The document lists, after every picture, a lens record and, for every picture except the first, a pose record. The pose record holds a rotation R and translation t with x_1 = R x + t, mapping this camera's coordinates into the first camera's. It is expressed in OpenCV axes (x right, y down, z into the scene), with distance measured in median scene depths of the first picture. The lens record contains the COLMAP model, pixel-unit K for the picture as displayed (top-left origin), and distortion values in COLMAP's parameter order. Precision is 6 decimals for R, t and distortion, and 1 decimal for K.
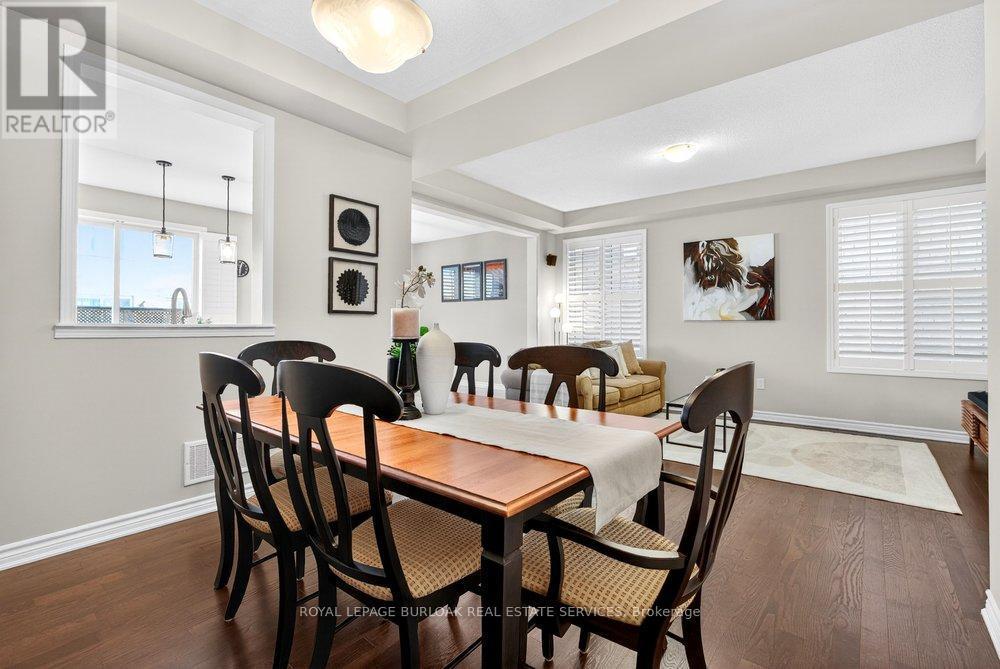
lens RADIAL K [[453.7, 0, 497.8], [0, 453.7, 325.9], [0, 0, 1]] dist [-0.003020, -0.000128]
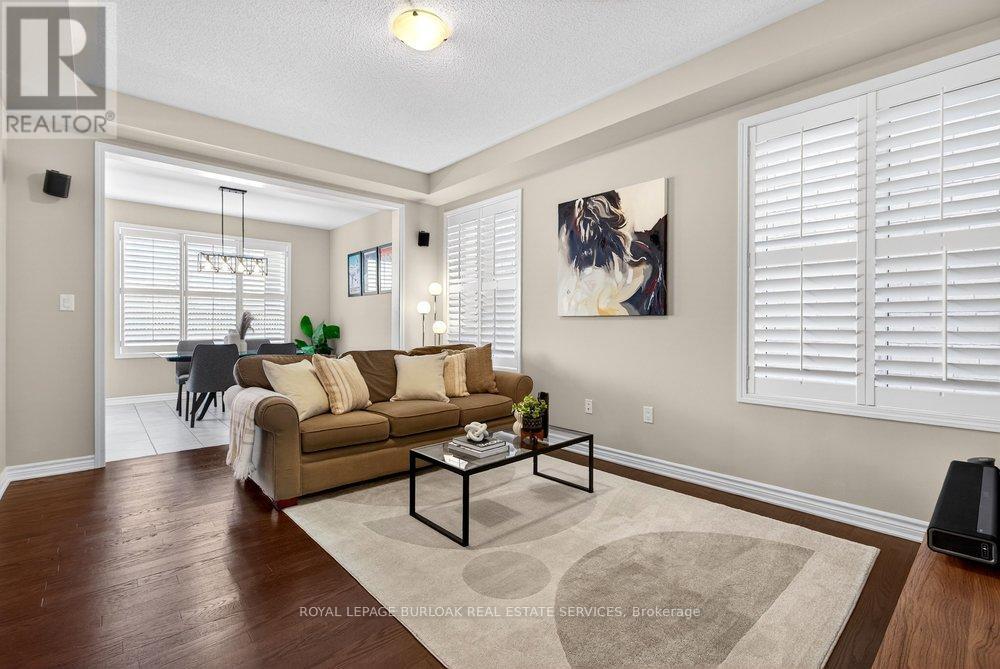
lens RADIAL K [[453.7, 0, 502.1], [0, 453.7, 329.2], [0, 0, 1]] dist [-0.003020, -0.000128]
pose [[0.988709, 0.006208, -0.149723, 0.450605], [-0.005666, 0.999976, 0.004040, 0.005193], [0.149744, -0.003146, 0.988720, 0.320284]]
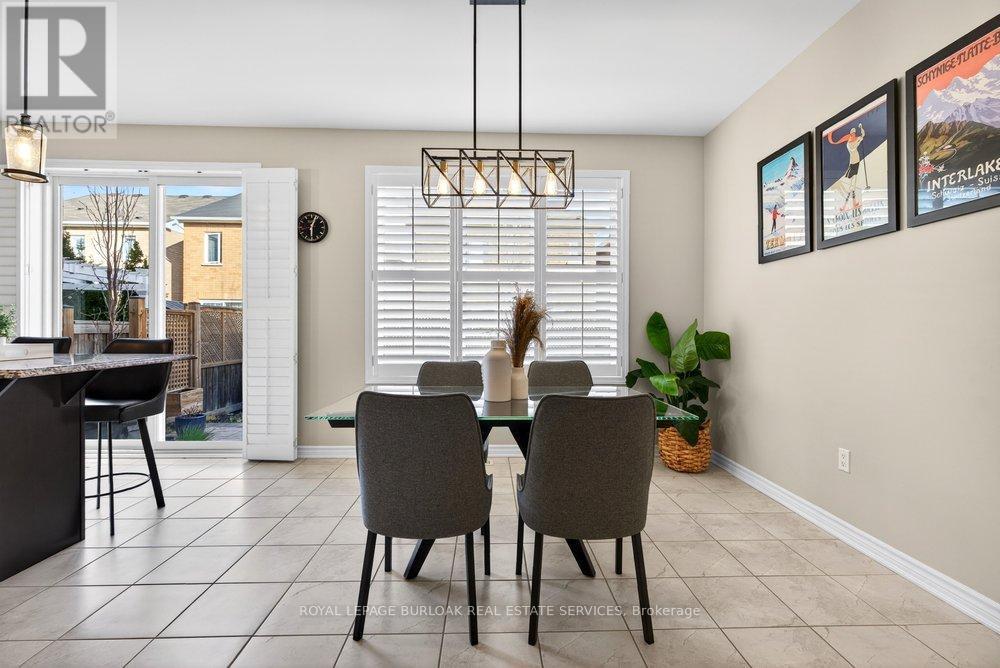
lens RADIAL K [[453.7, 0, 496.8], [0, 453.7, 327.2], [0, 0, 1]] dist [-0.003020, -0.000128]
pose [[0.656612, 0.000858, -0.754228, 0.014509], [-0.007885, 0.999953, -0.005727, 0.001866], [0.754187, 0.009708, 0.656587, 0.958023]]
